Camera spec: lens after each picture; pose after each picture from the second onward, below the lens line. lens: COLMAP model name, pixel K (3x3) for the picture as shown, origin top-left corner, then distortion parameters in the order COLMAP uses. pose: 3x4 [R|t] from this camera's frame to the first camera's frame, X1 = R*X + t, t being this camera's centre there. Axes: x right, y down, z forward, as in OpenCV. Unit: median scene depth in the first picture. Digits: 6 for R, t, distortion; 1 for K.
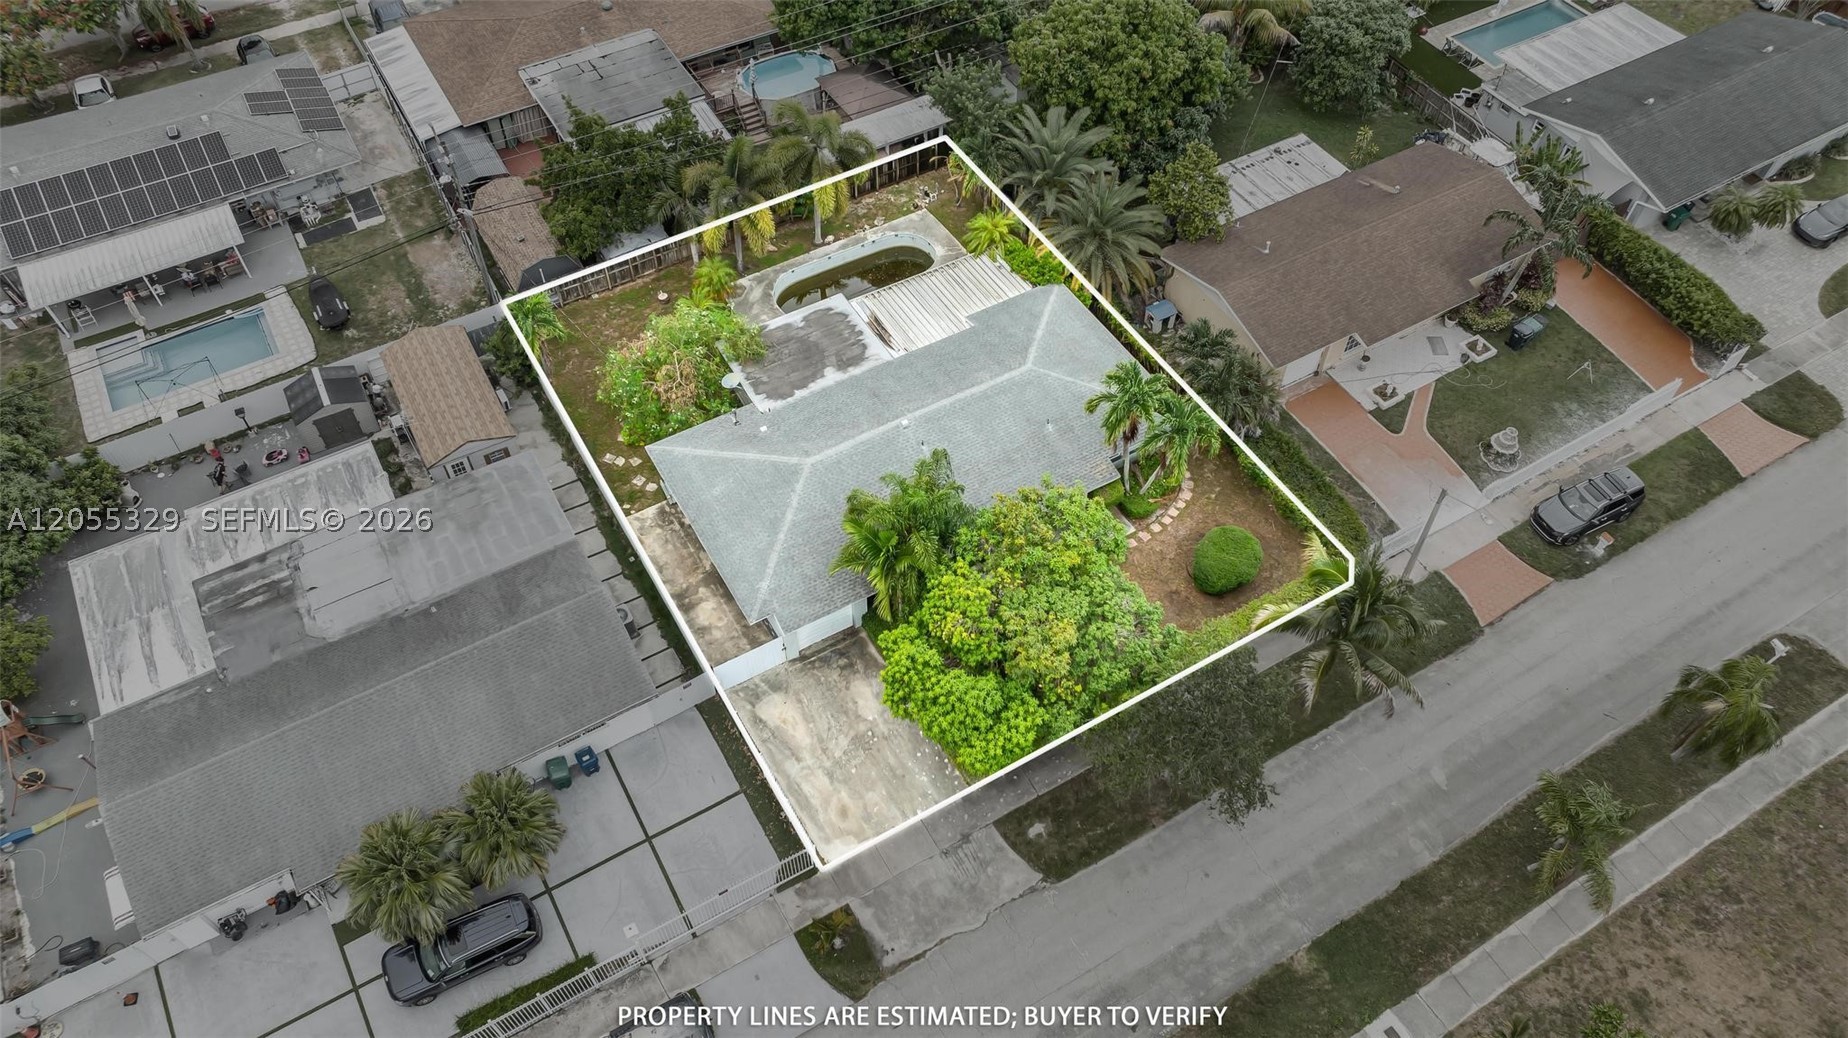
lens RADIAL K [[1300.5, 0, 931.1], [0, 1300.5, 514.2], [0, 0, 1]] dist [-0.010895, -0.000164]
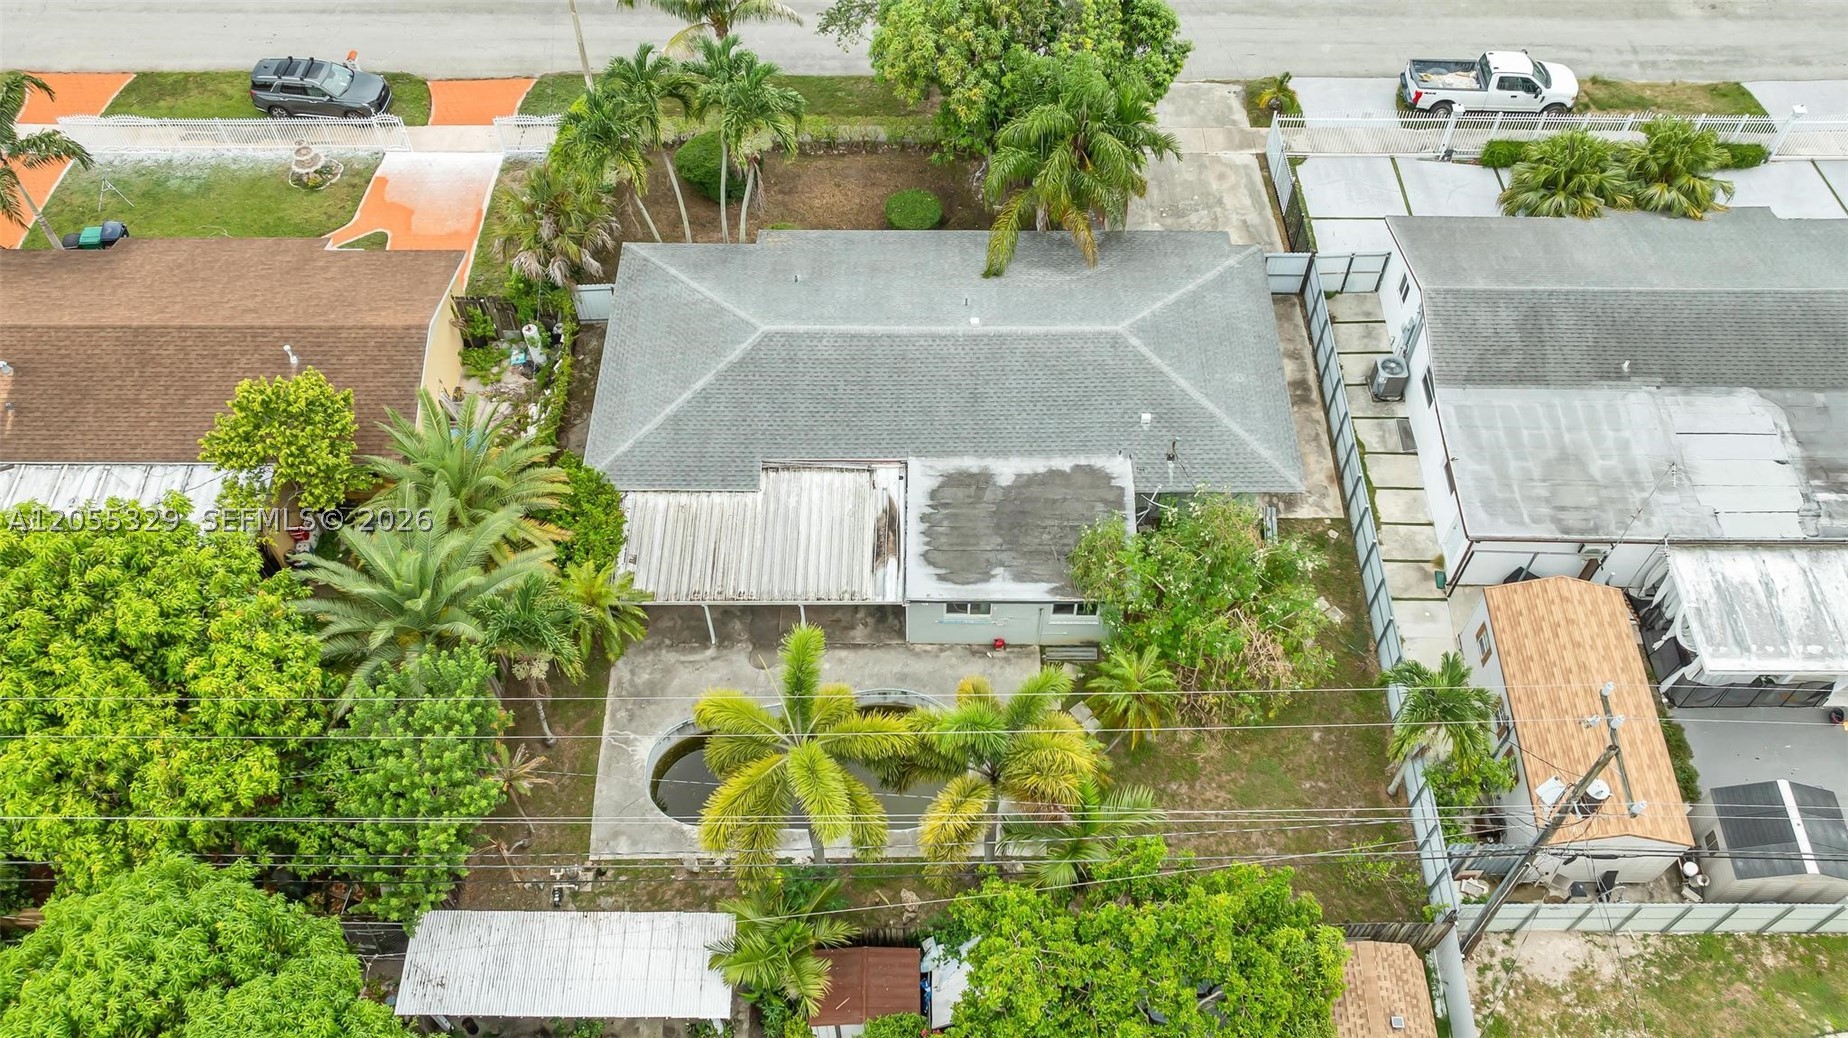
lens RADIAL K [[1404.2, 0, 945.8], [0, 1404.2, 624.2], [0, 0, 1]] dist [-0.012750, 0.000787]
pose [[-0.861398, -0.433377, 0.264910, -0.307894], [0.391938, -0.235388, 0.889369, -0.870577], [-0.323075, 0.869929, 0.372620, 0.920235]]
